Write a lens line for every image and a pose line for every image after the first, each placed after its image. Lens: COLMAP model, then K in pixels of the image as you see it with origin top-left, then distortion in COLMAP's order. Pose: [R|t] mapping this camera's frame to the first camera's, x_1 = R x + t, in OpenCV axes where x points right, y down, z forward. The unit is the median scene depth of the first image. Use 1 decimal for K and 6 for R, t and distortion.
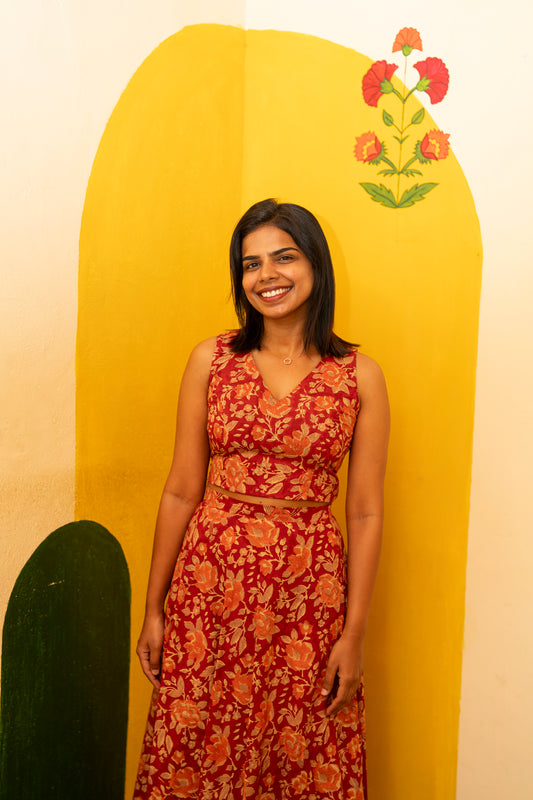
lens RADIAL K [[1109.2, 0, 272.4], [0, 1109.2, 405.0], [0, 0, 1]] dist [0.084603, 0.000000]
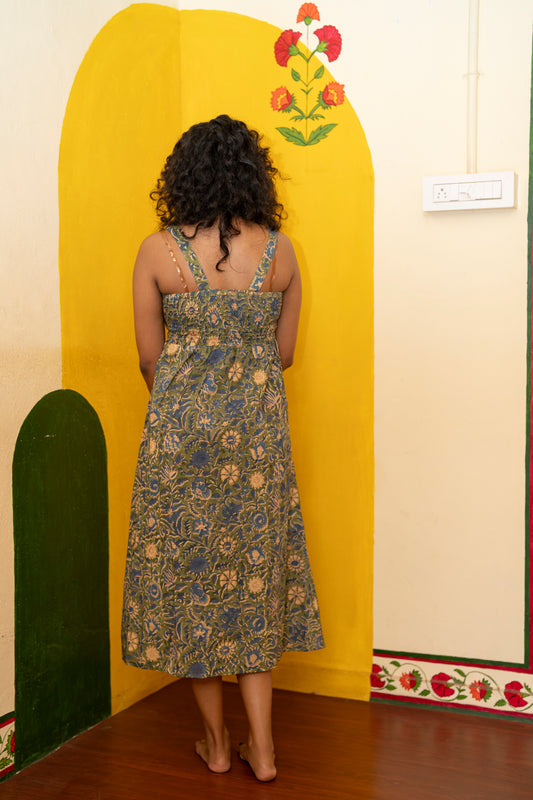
lens RADIAL K [[1109.2, 0, 268.3], [0, 1109.2, 397.0], [0, 0, 1]] dist [0.084603, 0.000000]
pose [[0.997696, -0.042271, 0.053057, -0.010031], [0.044186, 0.998394, -0.035442, 0.152072], [-0.051474, 0.037705, 0.997962, -0.248571]]
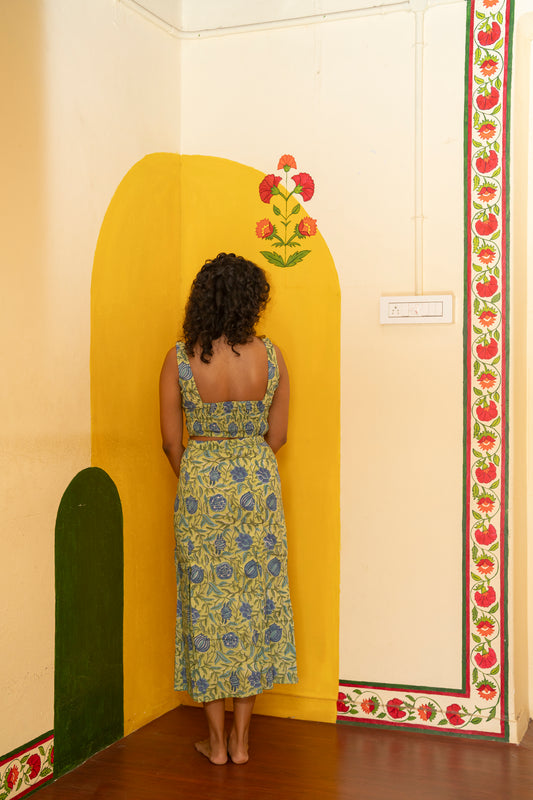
lens RADIAL K [[1109.2, 0, 269.9], [0, 1109.2, 401.0], [0, 0, 1]] dist [0.084603, 0.000000]
pose [[0.993482, -0.034308, 0.108705, -0.085471], [0.042598, 0.996282, -0.074881, 0.126326], [-0.105732, 0.079024, 0.991250, -0.526251]]
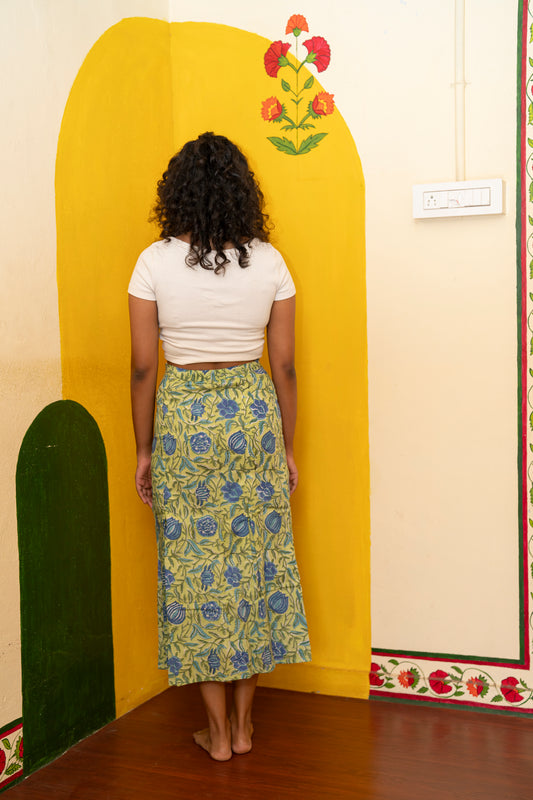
lens RADIAL K [[1109.2, 0, 269.0], [0, 1109.2, 396.9], [0, 0, 1]] dist [0.084603, 0.000000]
pose [[0.996102, -0.060089, 0.064581, -0.020264], [0.062122, 0.997619, -0.029941, 0.139402], [-0.062628, 0.033836, 0.997463, -0.270294]]
